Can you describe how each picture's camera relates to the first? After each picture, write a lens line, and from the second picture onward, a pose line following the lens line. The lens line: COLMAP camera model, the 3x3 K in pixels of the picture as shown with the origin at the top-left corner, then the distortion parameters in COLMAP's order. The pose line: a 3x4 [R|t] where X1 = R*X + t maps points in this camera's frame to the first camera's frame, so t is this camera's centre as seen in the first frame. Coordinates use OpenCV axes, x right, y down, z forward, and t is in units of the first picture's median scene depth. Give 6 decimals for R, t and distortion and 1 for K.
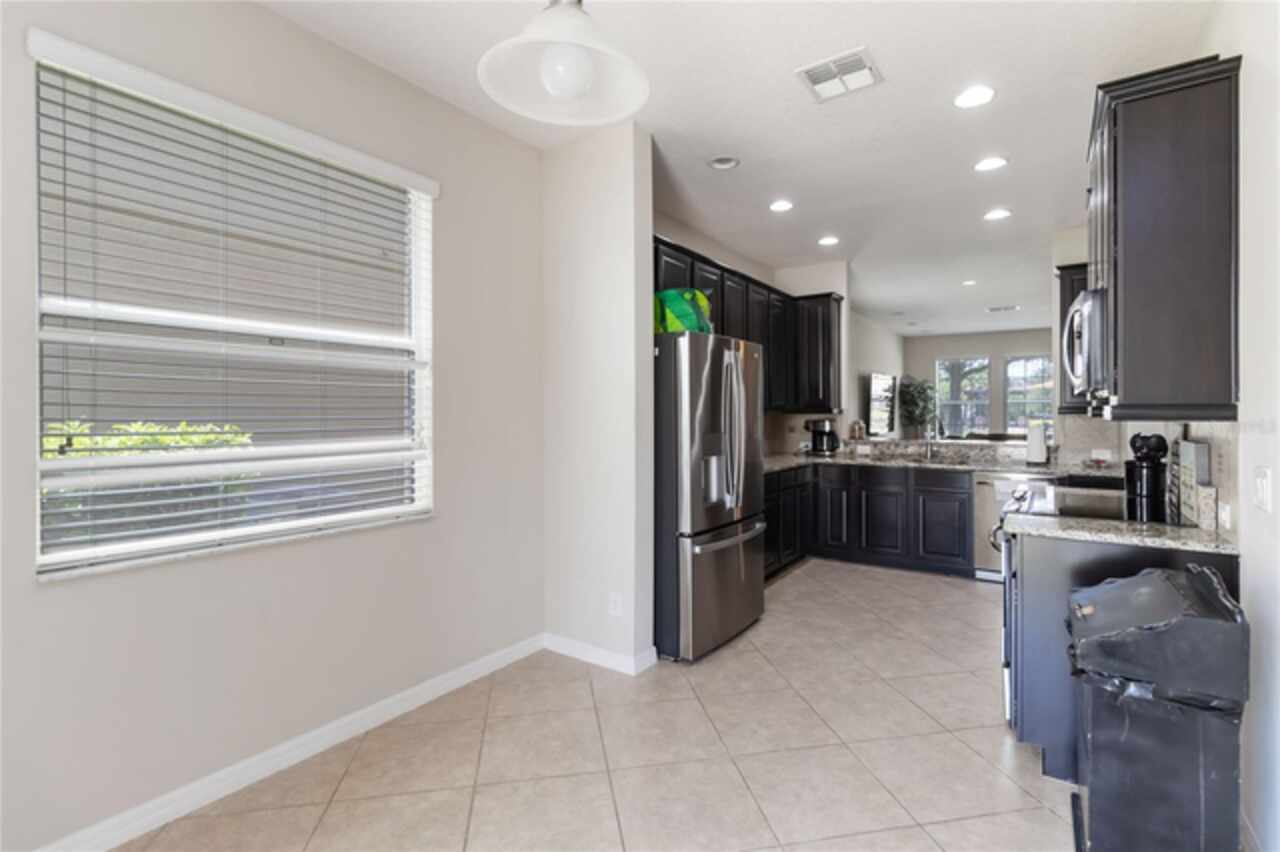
lens RADIAL K [[591.1, 0, 648.1], [0, 591.1, 412.9], [0, 0, 1]] dist [-0.001368, -0.000584]
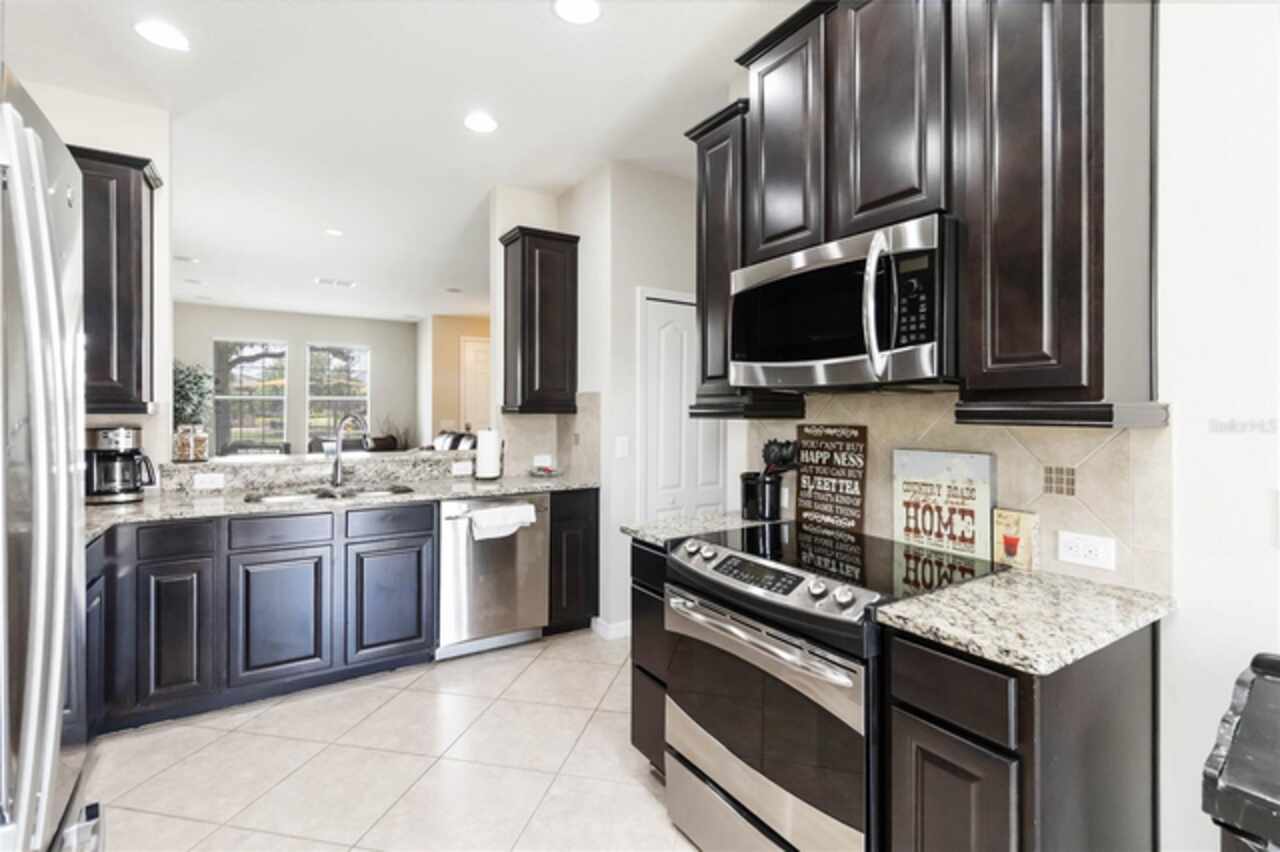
lens RADIAL K [[591.1, 0, 648.1], [0, 591.1, 412.9], [0, 0, 1]] dist [-0.001368, -0.000584]
pose [[0.384960, -0.000674, 0.922933, 0.032138], [-0.002551, 0.999995, 0.001795, -0.000445], [-0.922930, -0.003045, 0.384956, 0.450404]]
